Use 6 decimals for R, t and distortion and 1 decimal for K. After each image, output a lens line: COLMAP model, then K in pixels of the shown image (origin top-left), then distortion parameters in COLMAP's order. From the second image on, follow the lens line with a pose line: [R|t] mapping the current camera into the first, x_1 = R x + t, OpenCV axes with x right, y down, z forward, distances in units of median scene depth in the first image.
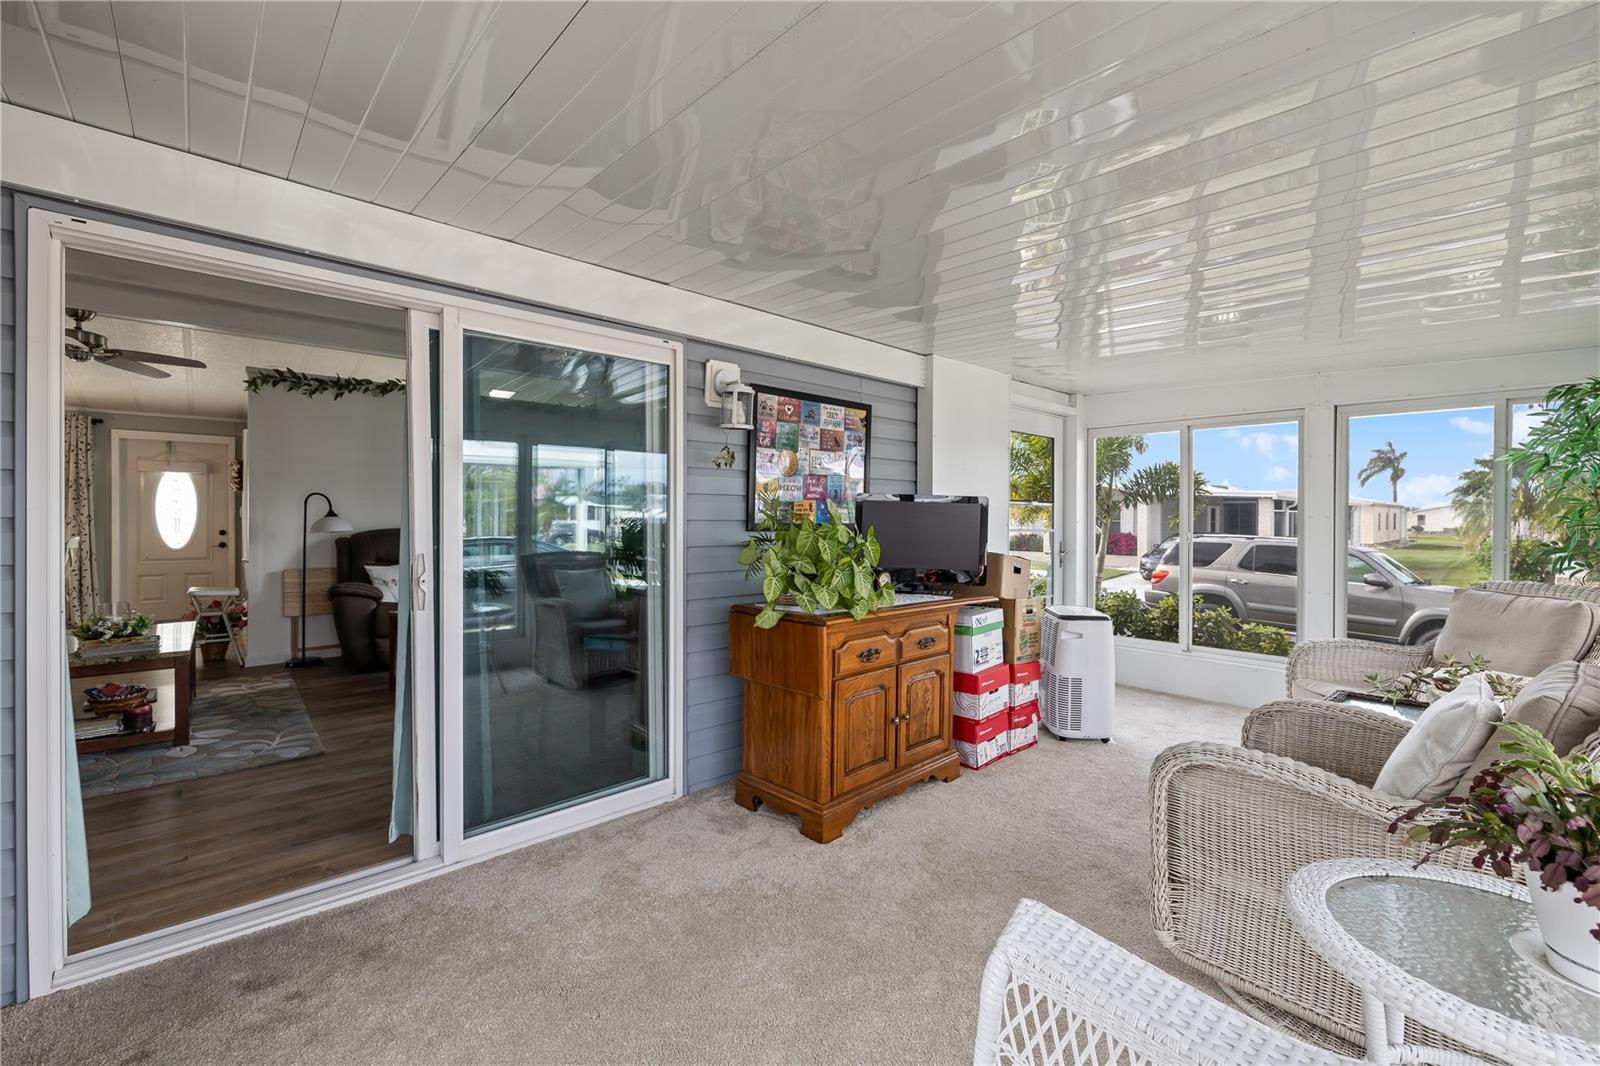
lens RADIAL K [[667.1, 0, 806.4], [0, 667.1, 511.5], [0, 0, 1]] dist [-0.000566, 0.000032]
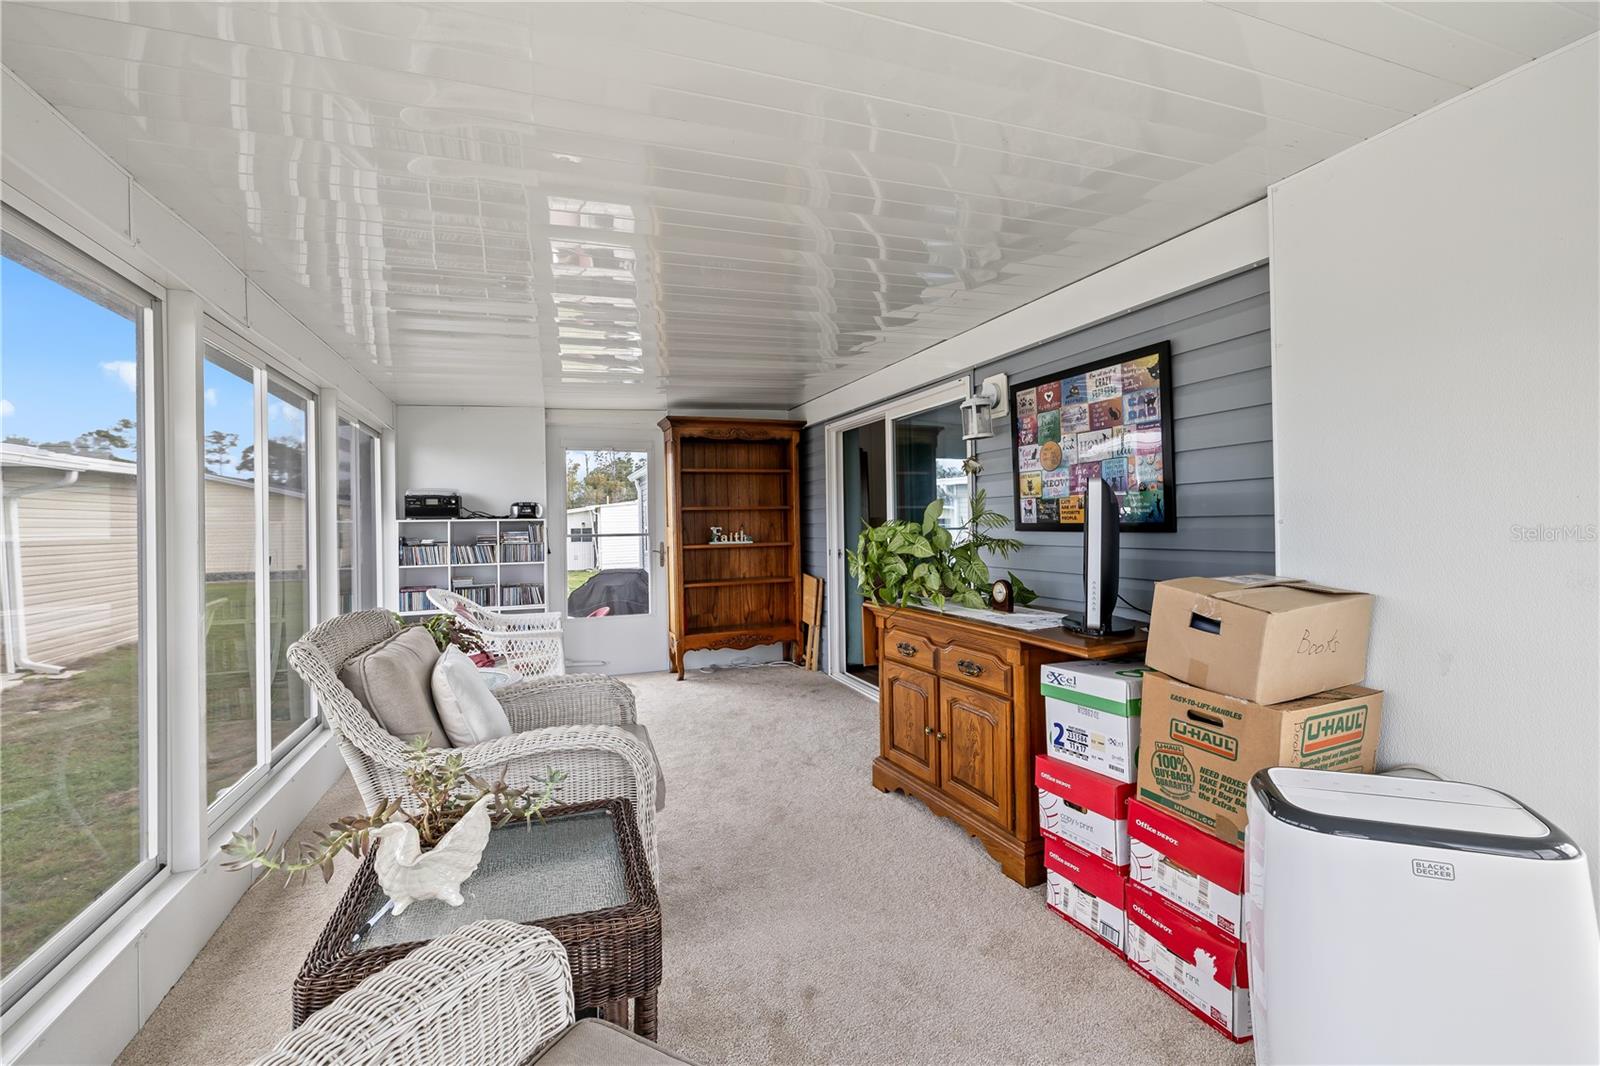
lens RADIAL K [[676.1, 0, 795.1], [0, 676.1, 521.9], [0, 0, 1]] dist [-0.000003, 0.000380]
pose [[-0.361425, -0.005706, -0.932384, 0.931366], [0.016569, 0.999784, -0.012542, 0.021403], [0.932254, -0.019981, -0.361252, 0.993039]]
